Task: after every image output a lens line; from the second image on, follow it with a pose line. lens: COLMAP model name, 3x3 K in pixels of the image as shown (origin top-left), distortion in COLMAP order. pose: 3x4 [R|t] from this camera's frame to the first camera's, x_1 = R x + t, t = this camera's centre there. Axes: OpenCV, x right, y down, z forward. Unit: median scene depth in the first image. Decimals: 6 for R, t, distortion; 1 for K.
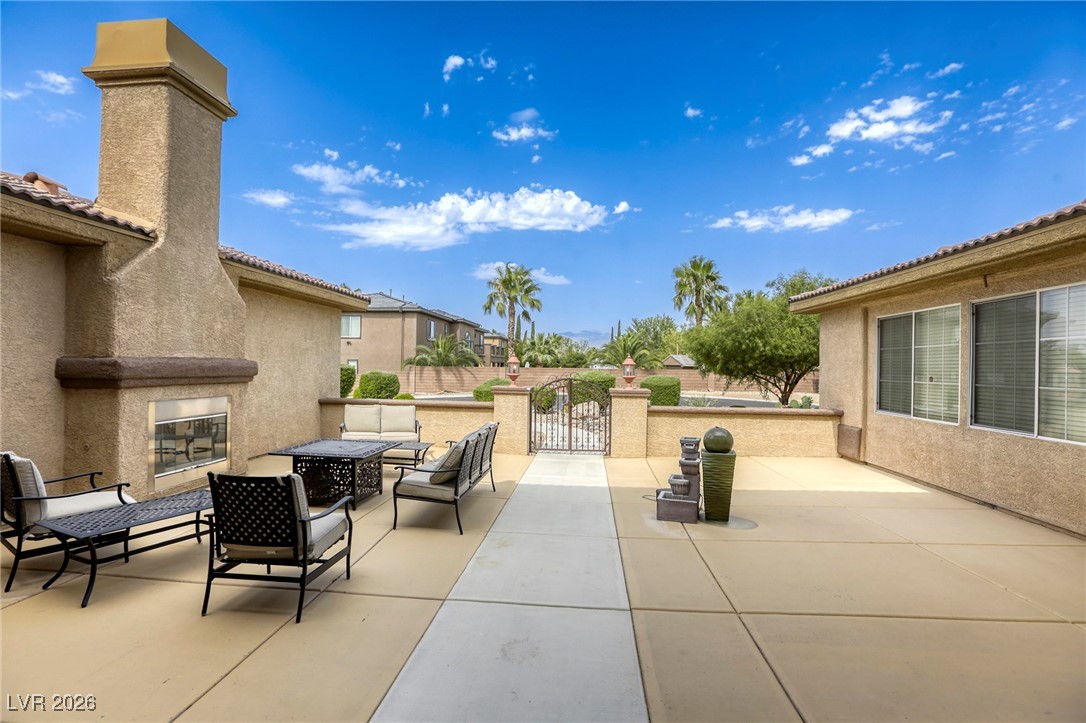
lens RADIAL K [[502.4, 0, 530.7], [0, 502.4, 364.9], [0, 0, 1]] dist [-0.042545, 0.015590]
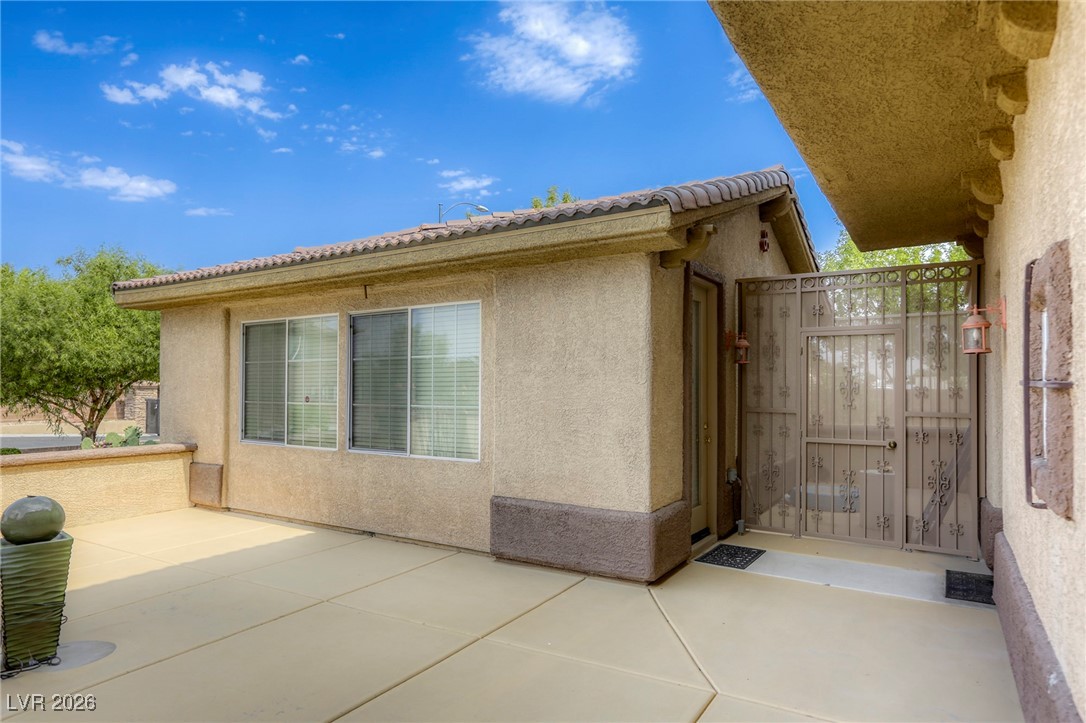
lens RADIAL K [[643.7, 0, 543.0], [0, 643.7, 361.5], [0, 0, 1]] dist [-0.101659, 0.073171]
pose [[0.412825, 0.022086, 0.910543, -0.020398], [0.004274, 0.999648, -0.026185, -0.004531], [-0.910801, 0.014702, 0.412585, 0.142283]]
